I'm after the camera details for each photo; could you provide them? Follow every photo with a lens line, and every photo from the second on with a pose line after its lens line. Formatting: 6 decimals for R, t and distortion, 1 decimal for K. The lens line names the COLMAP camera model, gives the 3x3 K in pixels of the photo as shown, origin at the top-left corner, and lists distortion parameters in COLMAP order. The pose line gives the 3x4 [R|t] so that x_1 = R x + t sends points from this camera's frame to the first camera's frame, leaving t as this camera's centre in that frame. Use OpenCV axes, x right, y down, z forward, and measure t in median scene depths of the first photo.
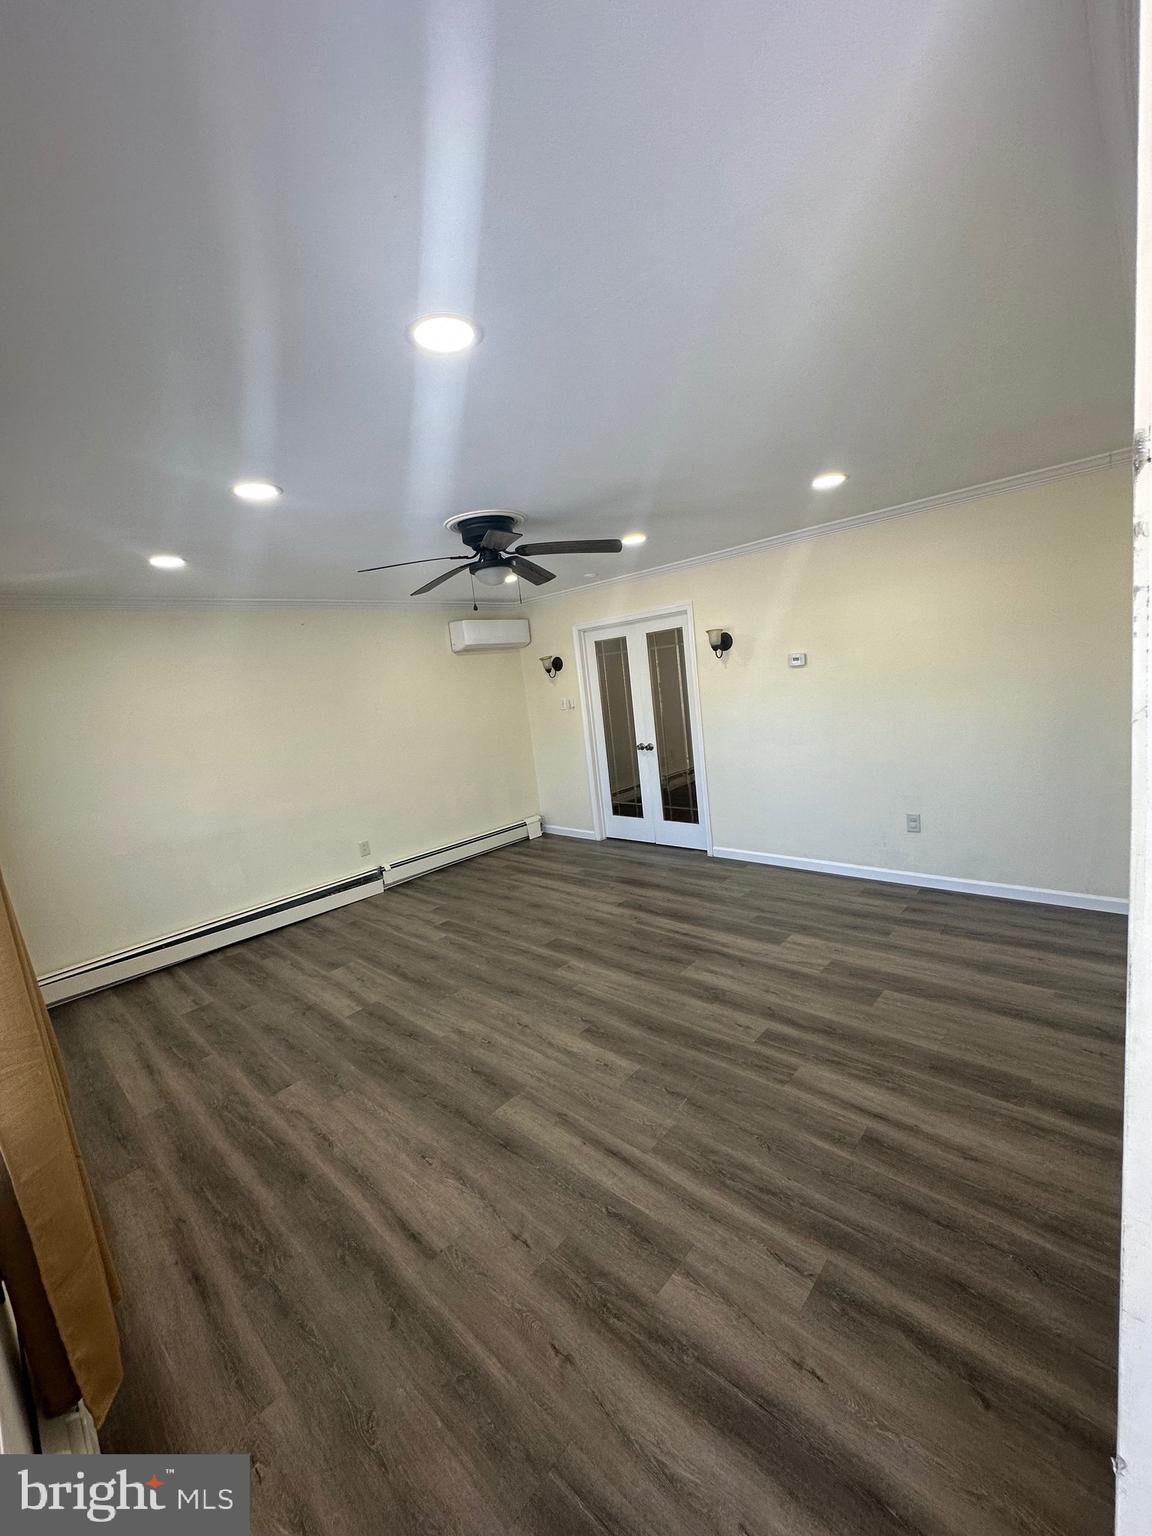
lens RADIAL K [[614.4, 0, 575.7], [0, 614.4, 765.8], [0, 0, 1]] dist [-0.001048, -0.000079]
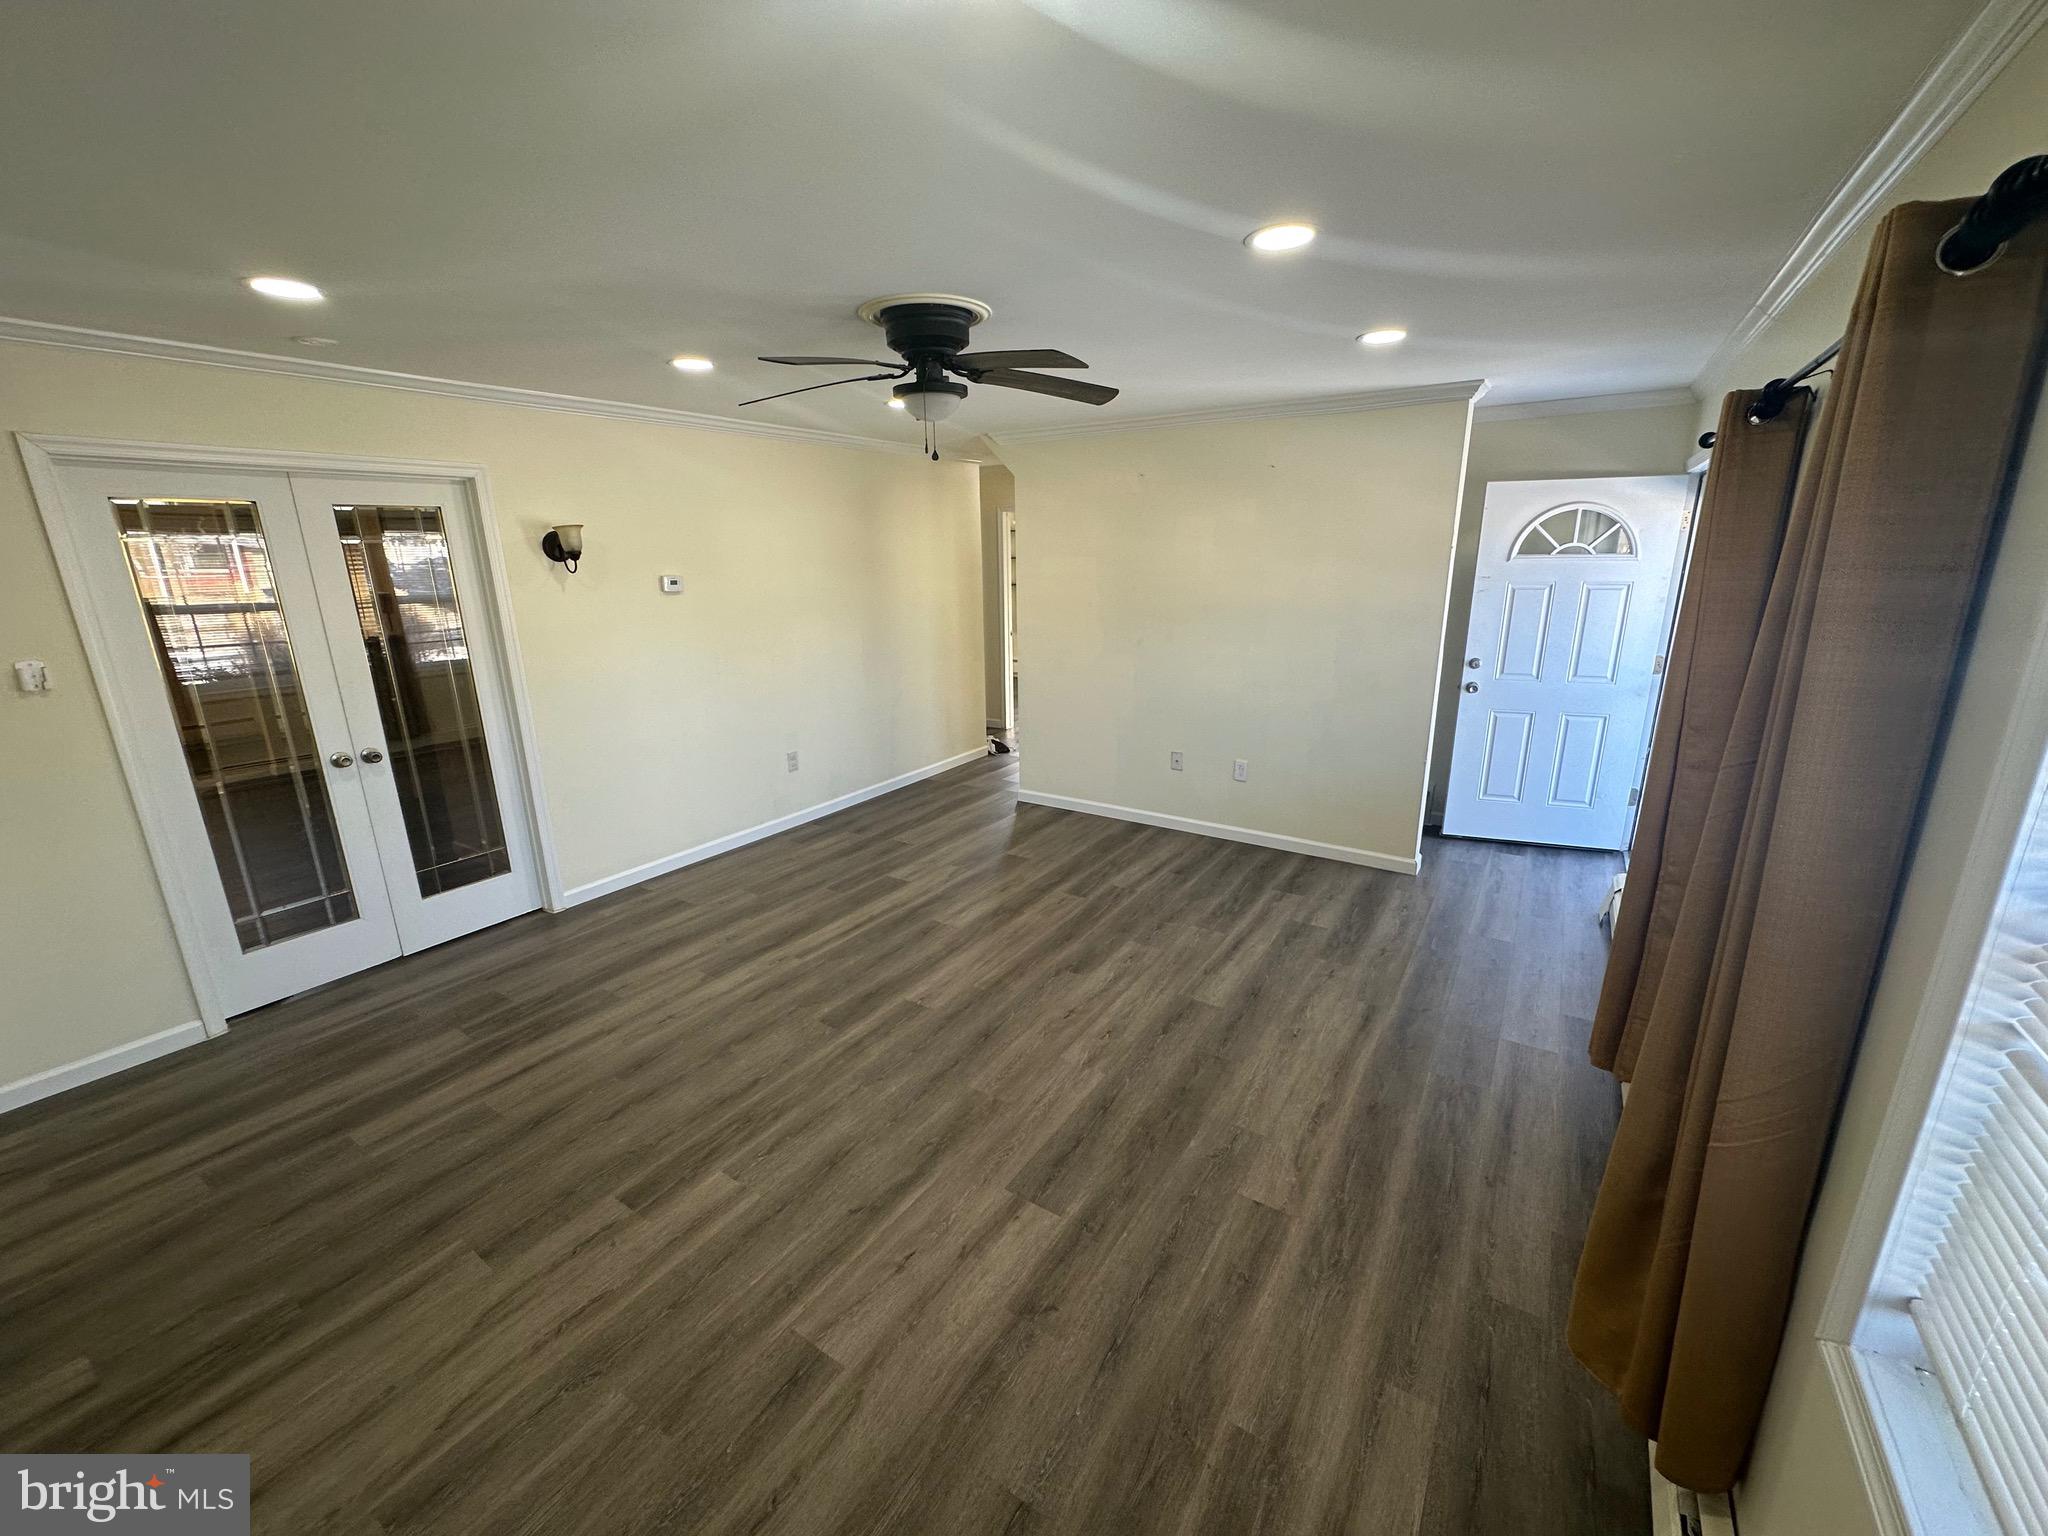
lens RADIAL K [[819.3, 0, 1023.6], [0, 819.3, 771.6], [0, 0, 1]] dist [-0.001048, -0.000079]
pose [[-0.174834, -0.149937, 0.973115, -0.903550], [0.174817, 0.967907, 0.180543, -0.070373], [-0.968954, 0.201682, -0.143011, 0.976364]]
